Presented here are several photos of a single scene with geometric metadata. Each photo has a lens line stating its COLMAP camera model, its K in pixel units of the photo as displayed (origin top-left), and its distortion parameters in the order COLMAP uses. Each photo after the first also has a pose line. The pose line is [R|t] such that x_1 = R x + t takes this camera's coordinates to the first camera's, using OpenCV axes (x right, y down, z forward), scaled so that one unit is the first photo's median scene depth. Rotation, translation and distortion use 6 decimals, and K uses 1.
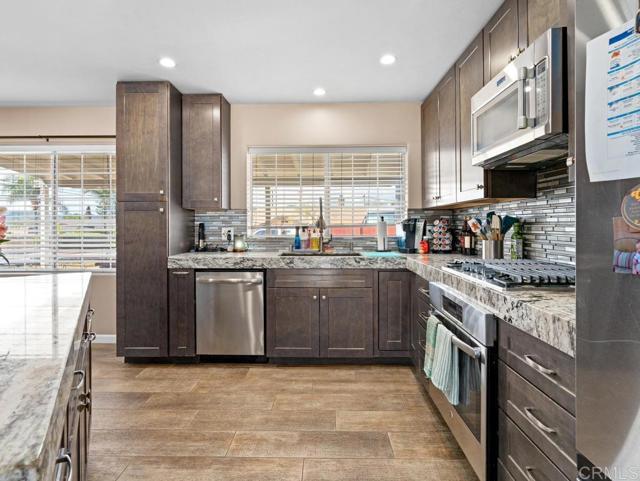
lens RADIAL K [[323.5, 0, 319.2], [0, 323.5, 237.2], [0, 0, 1]] dist [-0.002524, -0.000501]
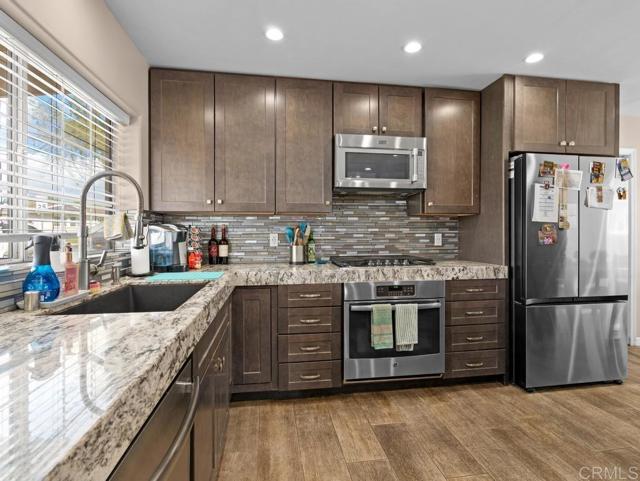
lens RADIAL K [[323.5, 0, 319.2], [0, 323.5, 237.2], [0, 0, 1]] dist [-0.002524, -0.000501]
pose [[-0.185799, 0.000941, 0.982587, -0.760716], [0.011199, 0.999937, 0.001160, -0.015121], [-0.982524, 0.011220, -0.185798, 1.294060]]
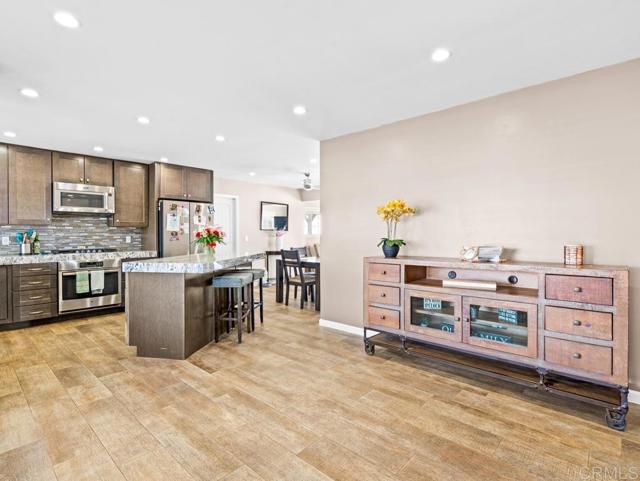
lens RADIAL K [[323.5, 0, 319.2], [0, 323.5, 237.2], [0, 0, 1]] dist [-0.002524, -0.000501]
pose [[-0.762981, 0.010625, 0.646333, -2.451613], [0.018950, 0.999803, 0.005934, -0.000180], [-0.646143, 0.016776, -0.763032, 1.529169]]
